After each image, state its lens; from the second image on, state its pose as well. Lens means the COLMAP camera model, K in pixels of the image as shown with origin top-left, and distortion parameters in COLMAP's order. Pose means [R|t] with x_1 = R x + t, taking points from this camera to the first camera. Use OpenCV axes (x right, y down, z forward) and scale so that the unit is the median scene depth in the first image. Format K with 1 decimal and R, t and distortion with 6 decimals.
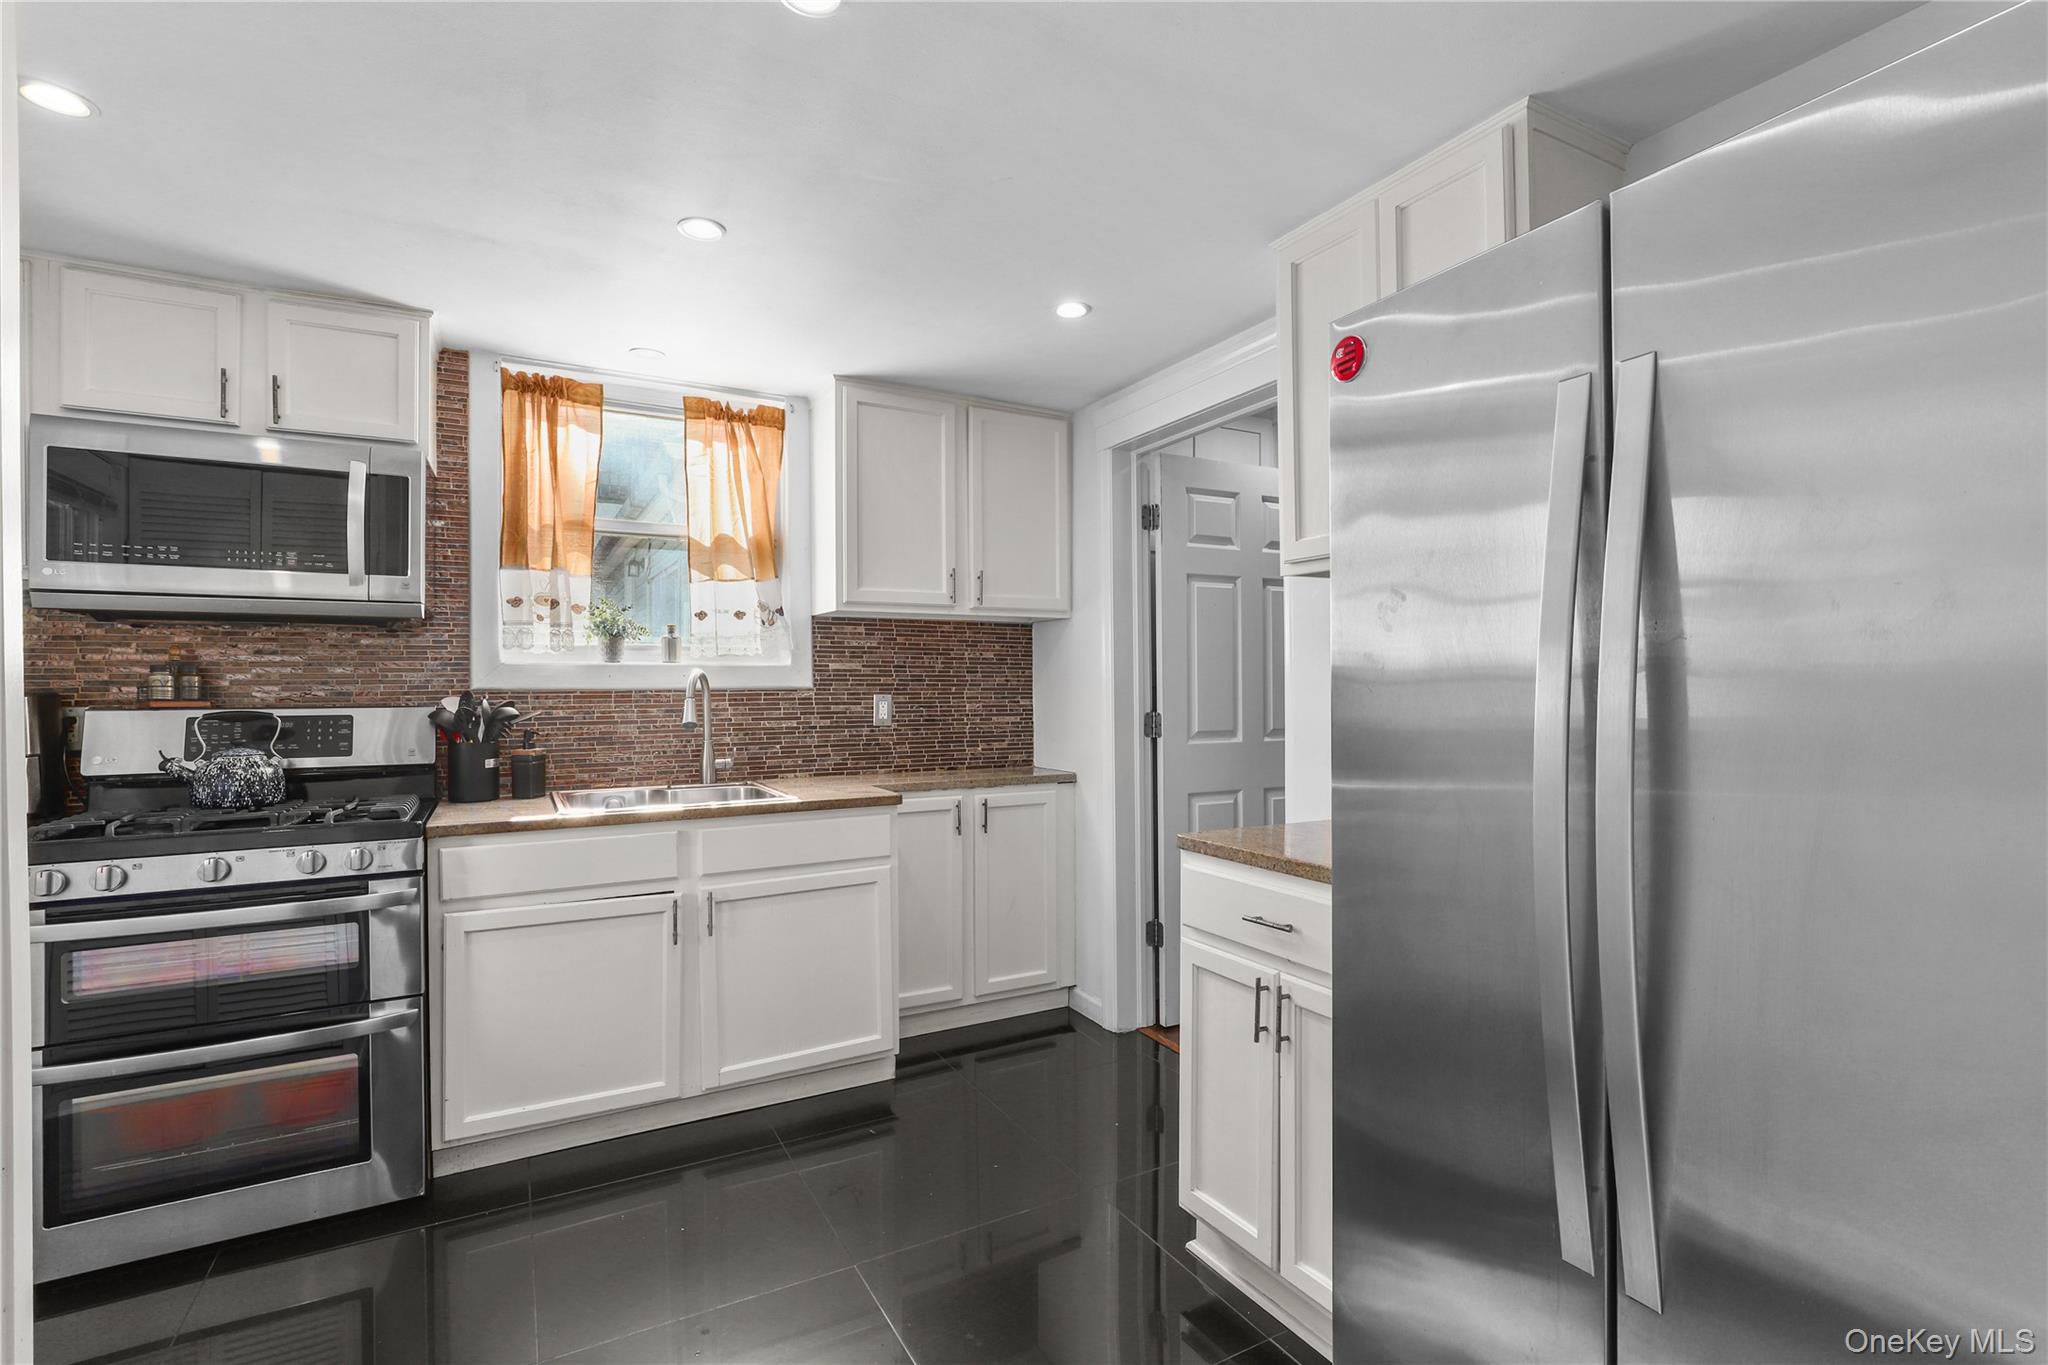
lens RADIAL K [[948.6, 0, 1028.2], [0, 948.6, 708.4], [0, 0, 1]] dist [-0.010811, 0.000589]
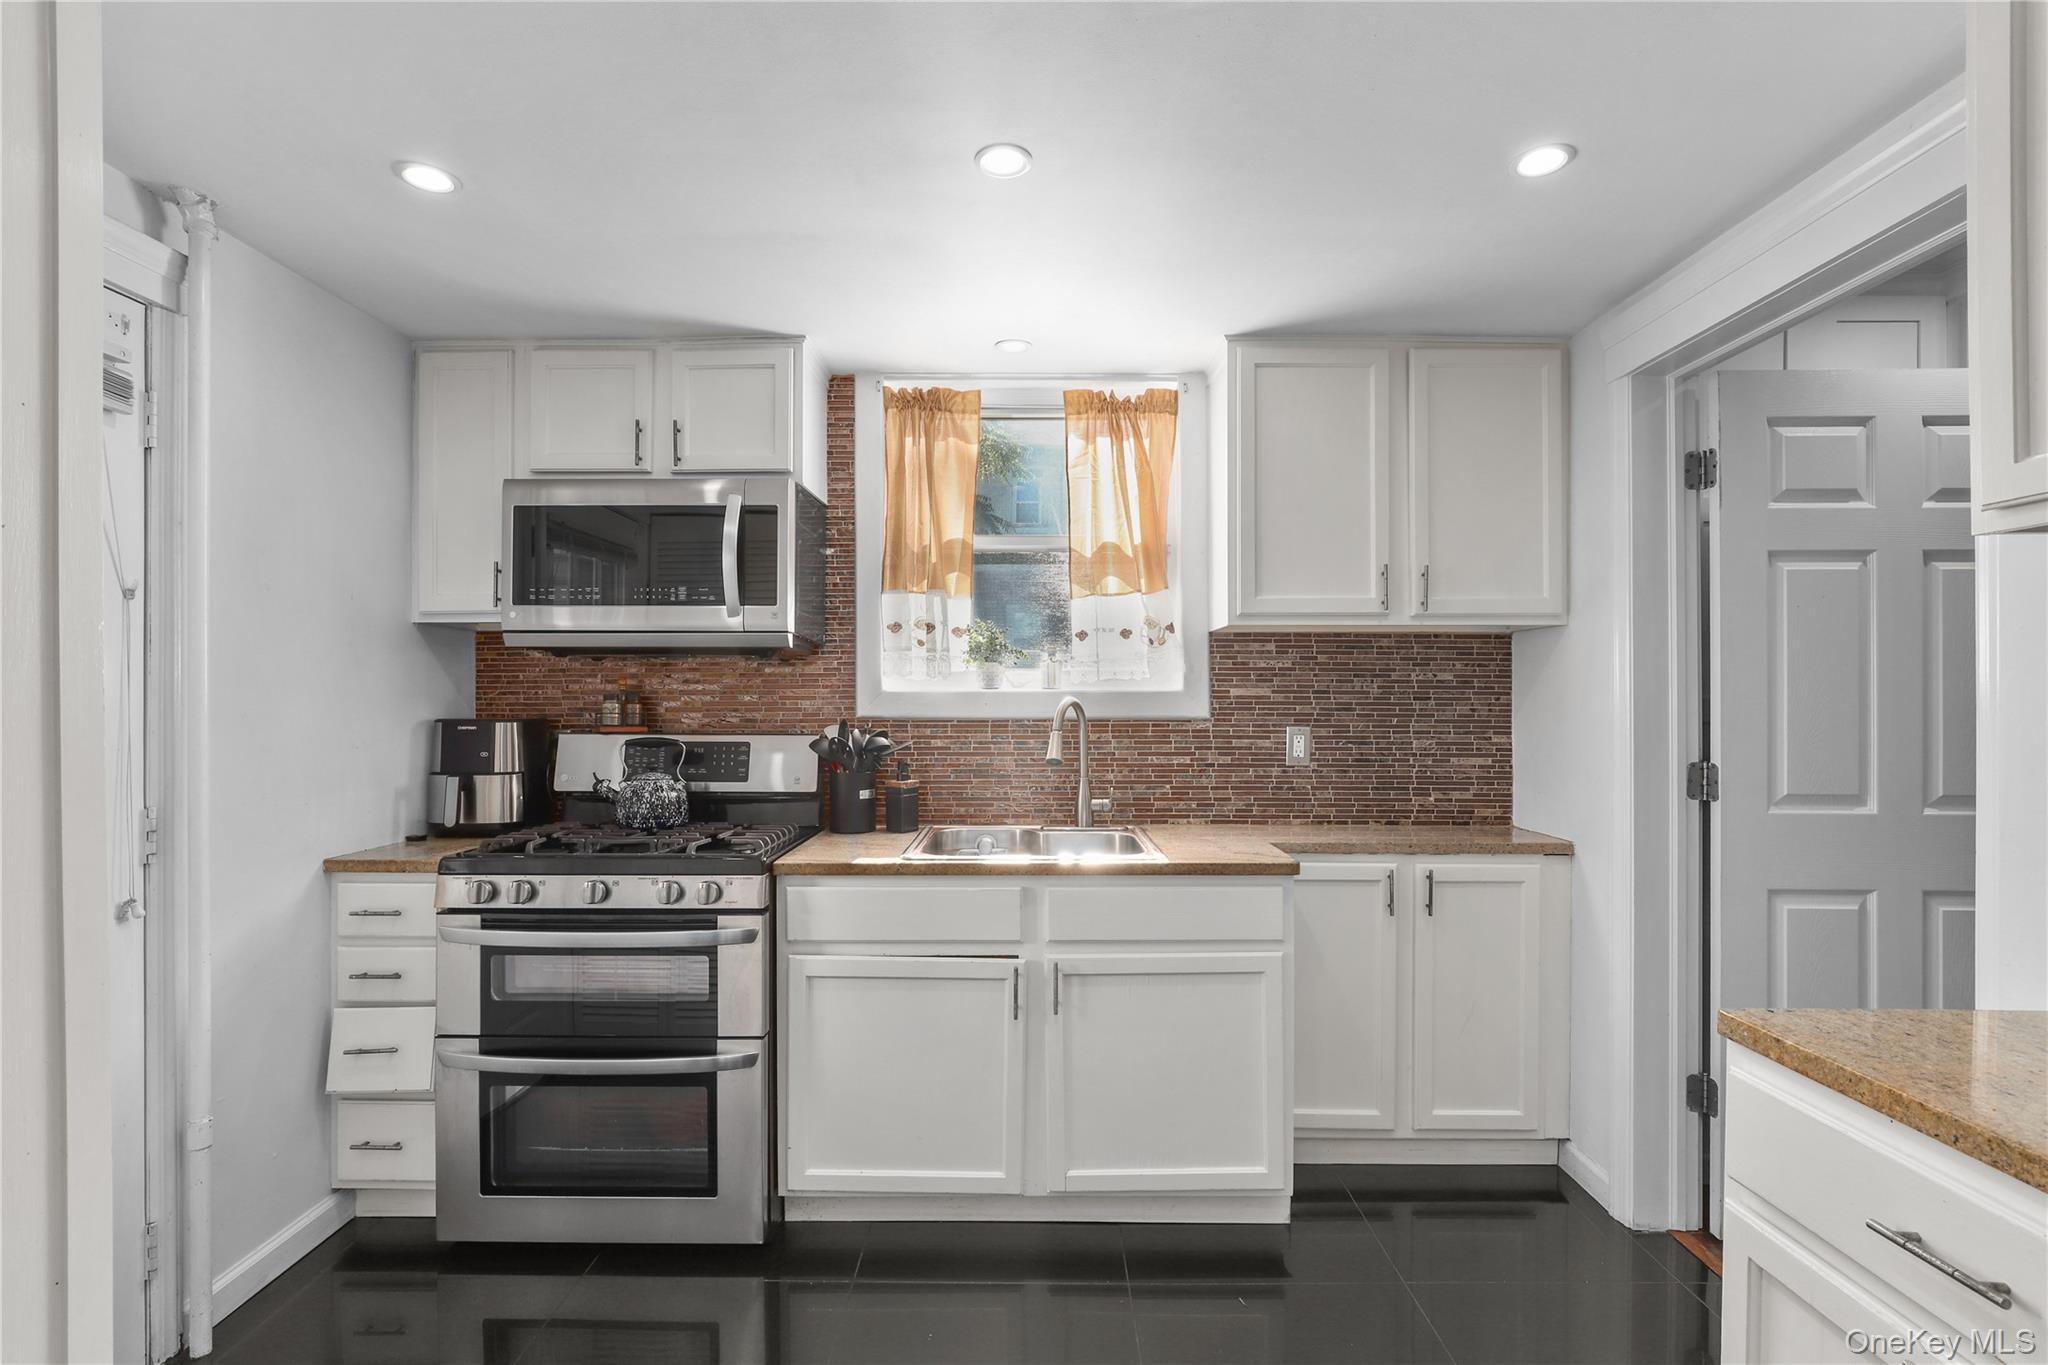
lens RADIAL K [[948.6, 0, 1028.2], [0, 948.6, 708.4], [0, 0, 1]] dist [-0.010811, 0.000589]
pose [[0.869467, 0.011076, -0.493868, 0.052517], [-0.017218, 0.999821, -0.007889, -0.023372], [0.493692, 0.015363, 0.869501, 0.216135]]
